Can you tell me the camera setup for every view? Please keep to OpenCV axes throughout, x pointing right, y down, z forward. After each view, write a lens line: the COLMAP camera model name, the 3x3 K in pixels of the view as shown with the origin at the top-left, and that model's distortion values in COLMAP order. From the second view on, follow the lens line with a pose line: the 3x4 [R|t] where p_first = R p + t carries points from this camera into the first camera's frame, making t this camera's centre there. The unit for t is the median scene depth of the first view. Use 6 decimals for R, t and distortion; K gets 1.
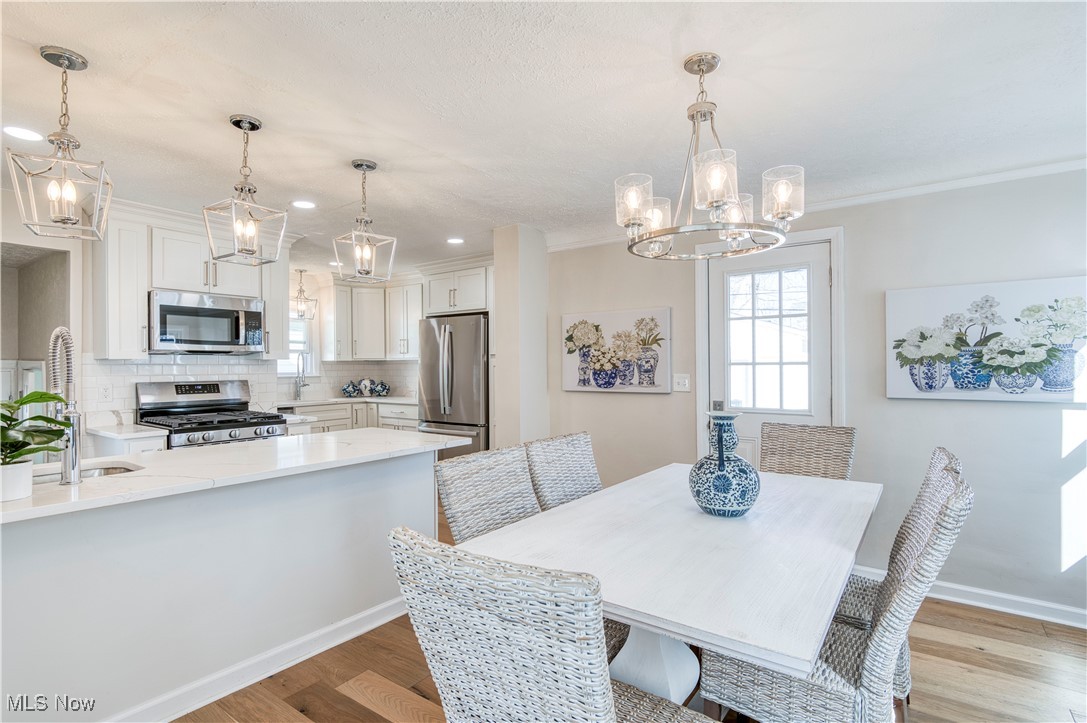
lens RADIAL K [[556.5, 0, 543.5], [0, 556.5, 361.5], [0, 0, 1]] dist [0.000459, 0.000031]
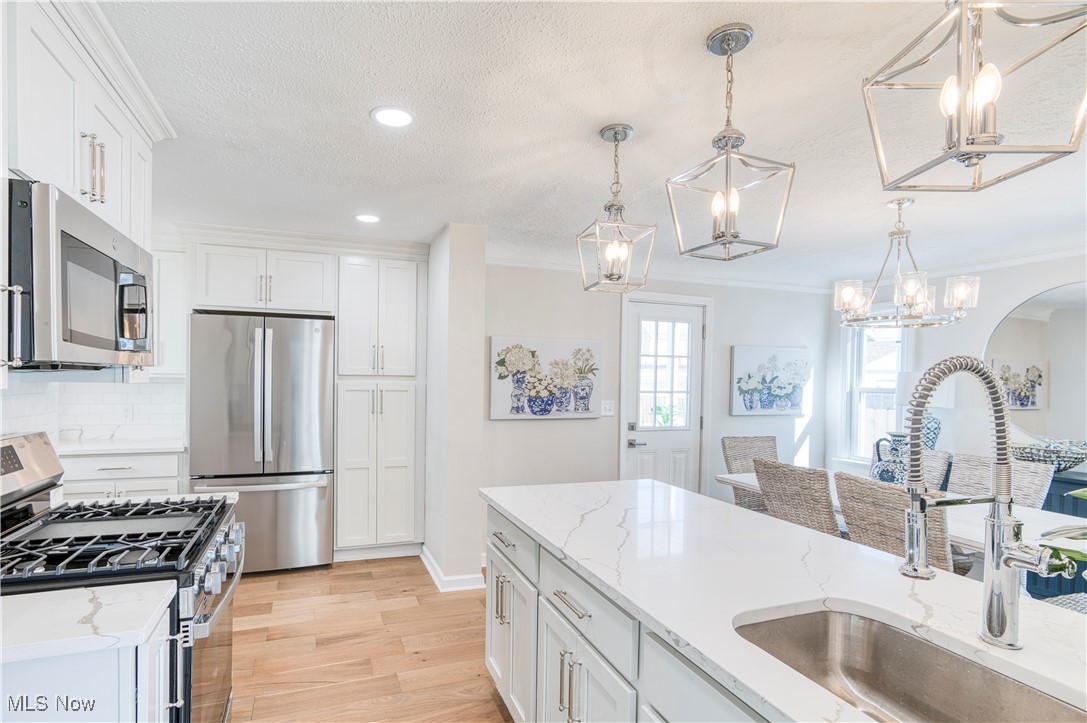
lens RADIAL K [[539.0, 0, 541.1], [0, 539.0, 385.5], [0, 0, 1]] dist [-0.000213, -0.000019]
pose [[0.544234, 0.005595, 0.838915, -0.709935], [-0.022535, 0.999714, 0.007952, -0.013046], [-0.838631, -0.023233, 0.544205, 0.489870]]
